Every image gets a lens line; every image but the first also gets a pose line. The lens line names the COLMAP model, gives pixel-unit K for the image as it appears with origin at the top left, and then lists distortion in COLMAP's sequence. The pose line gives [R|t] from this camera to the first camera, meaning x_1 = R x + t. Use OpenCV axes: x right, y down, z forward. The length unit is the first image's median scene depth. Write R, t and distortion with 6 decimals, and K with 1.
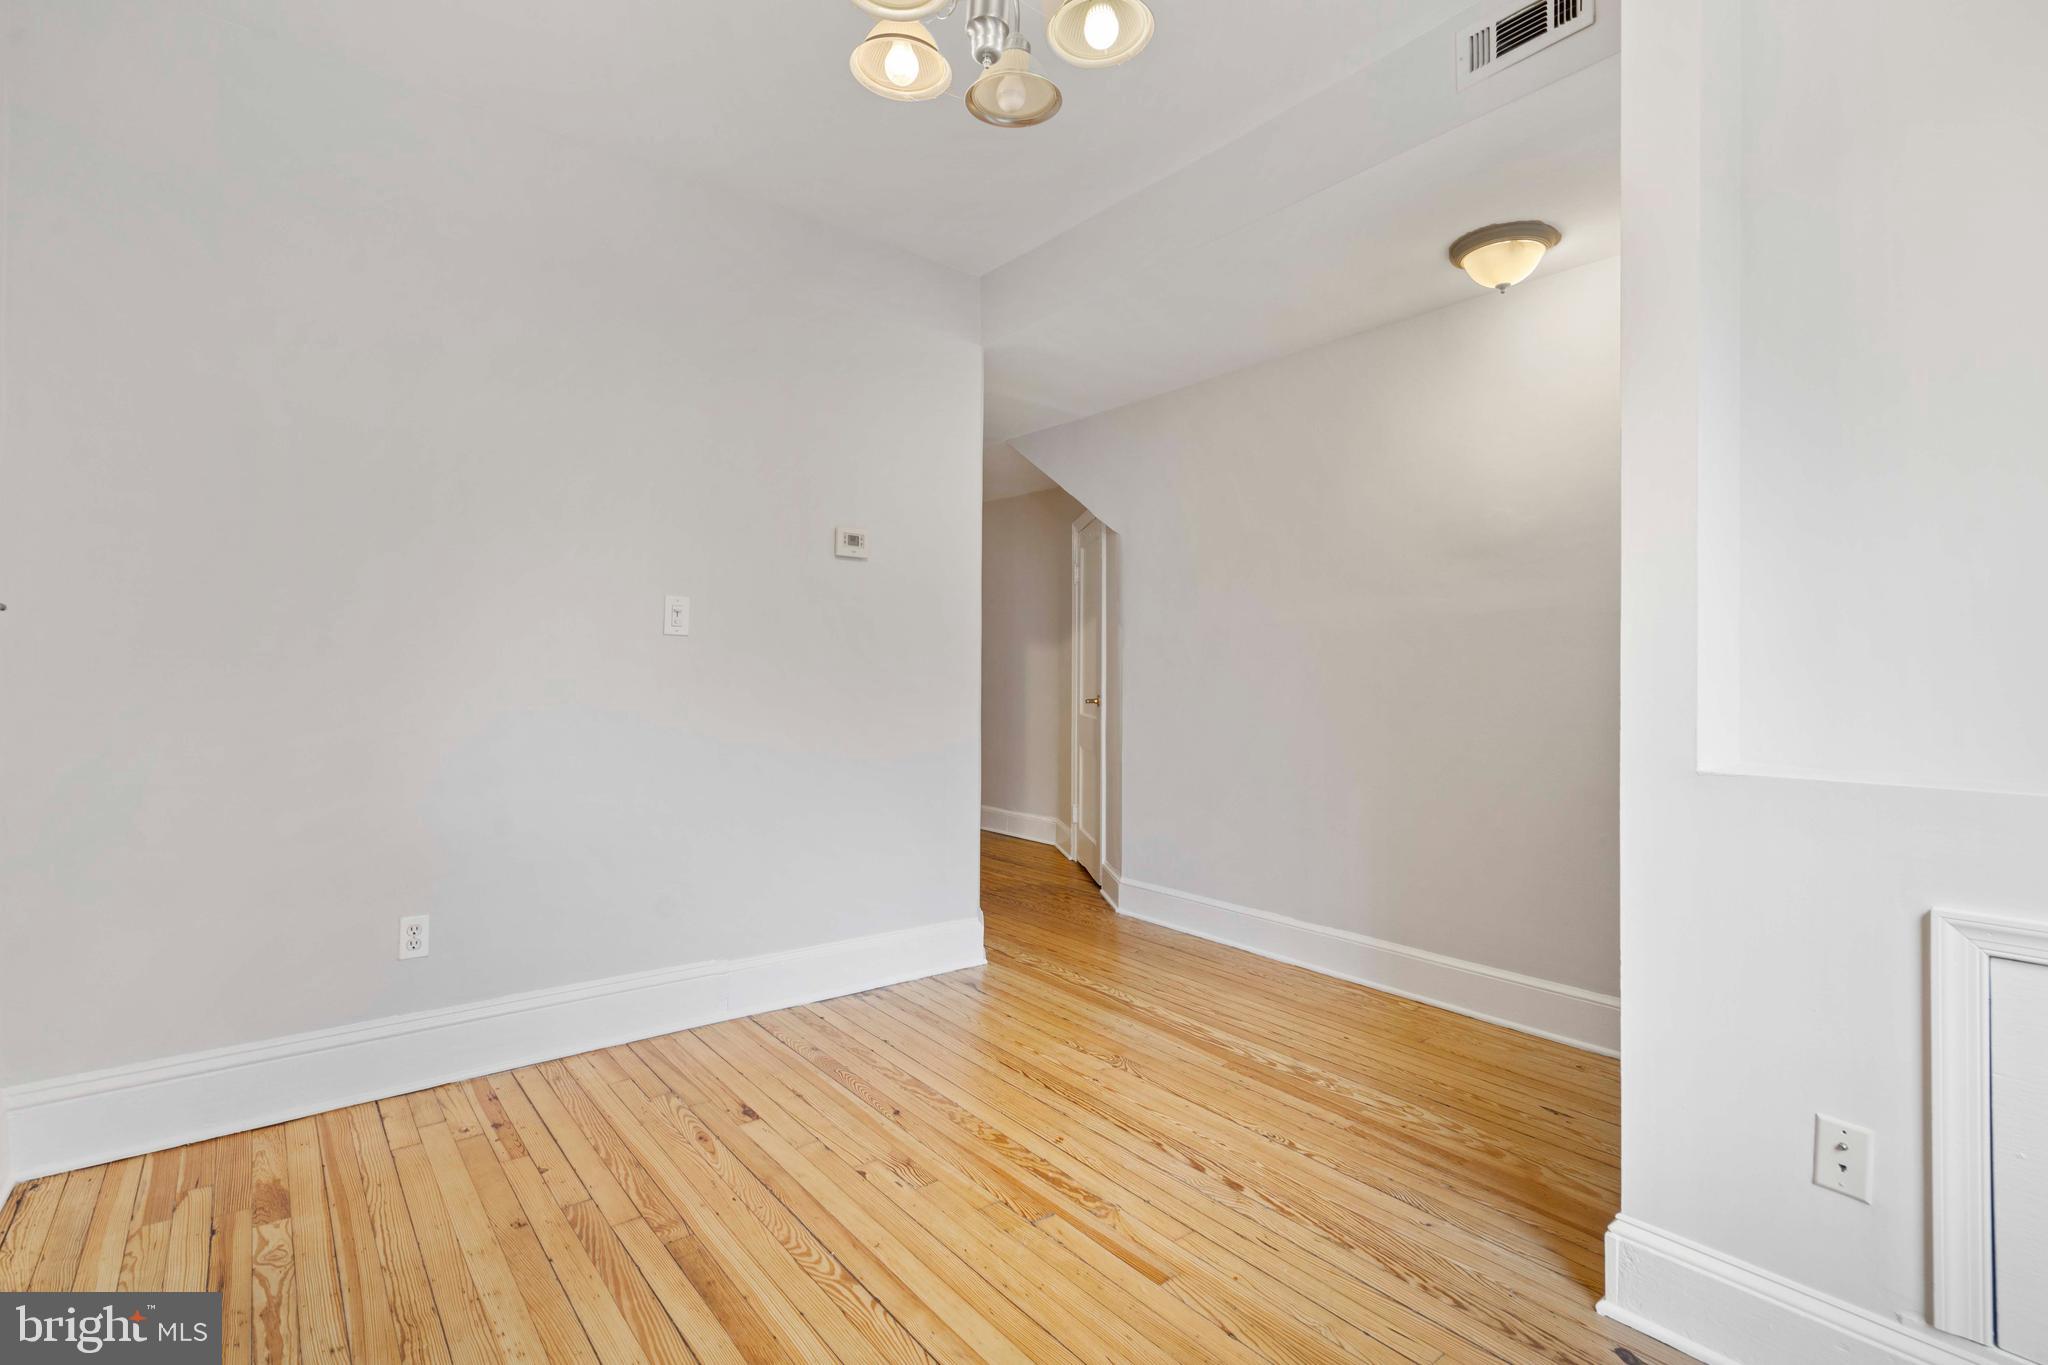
lens RADIAL K [[950.5, 0, 991.3], [0, 950.5, 666.5], [0, 0, 1]] dist [-0.000413, 0.000747]
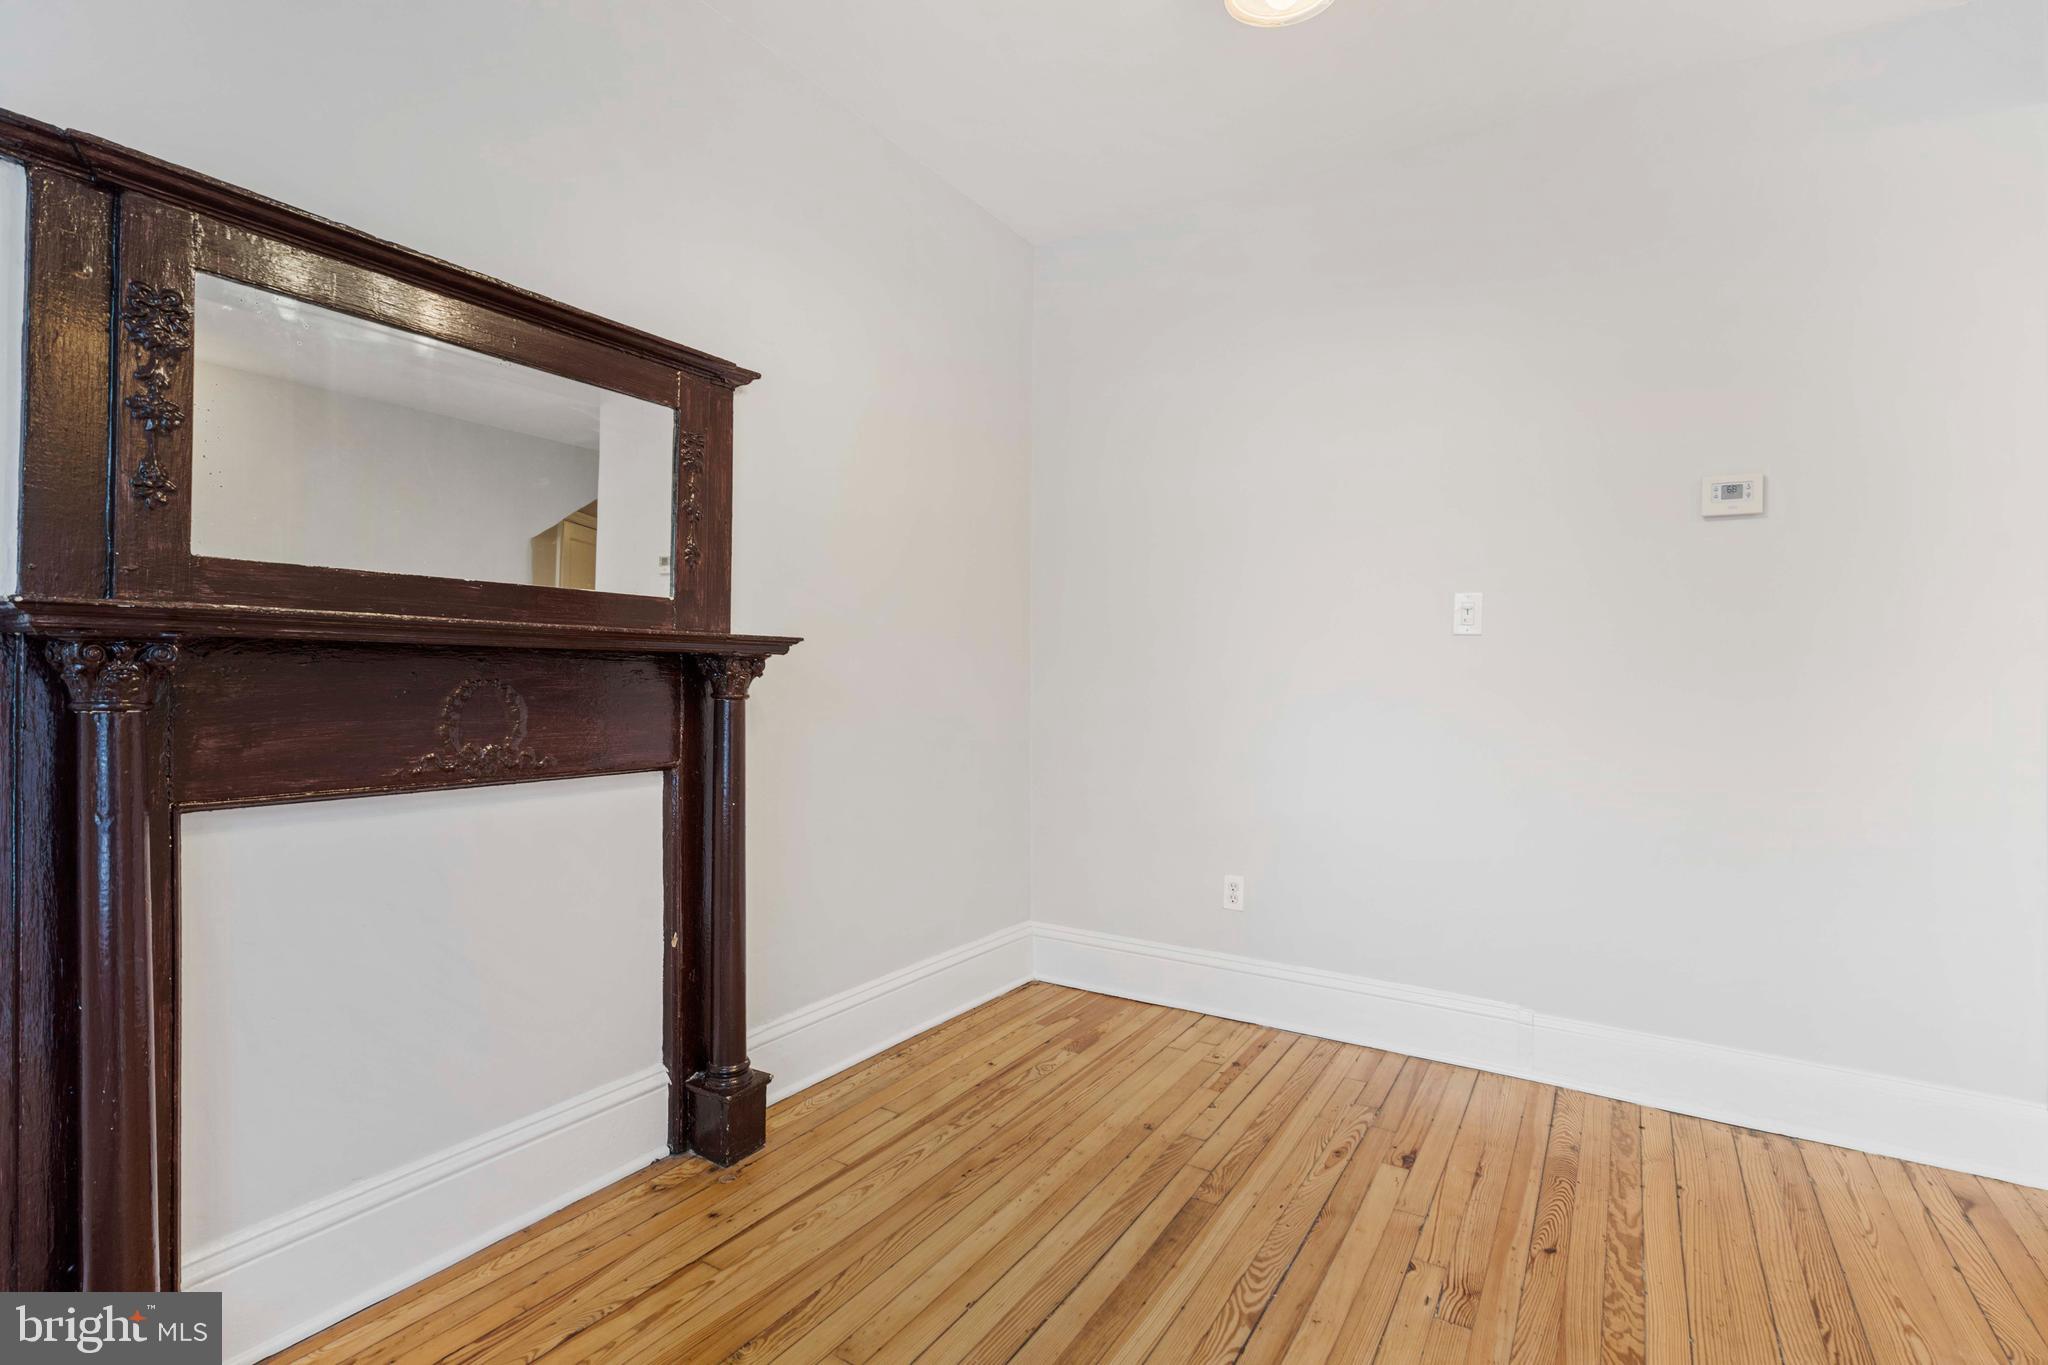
lens RADIAL K [[950.5, 0, 1007.1], [0, 950.5, 679.1], [0, 0, 1]] dist [-0.000413, 0.000747]
pose [[0.344117, -0.000080, -0.938927, 0.493621], [-0.000315, 1.000000, -0.000201, 0.012720], [0.938927, 0.000365, 0.344117, 0.349242]]
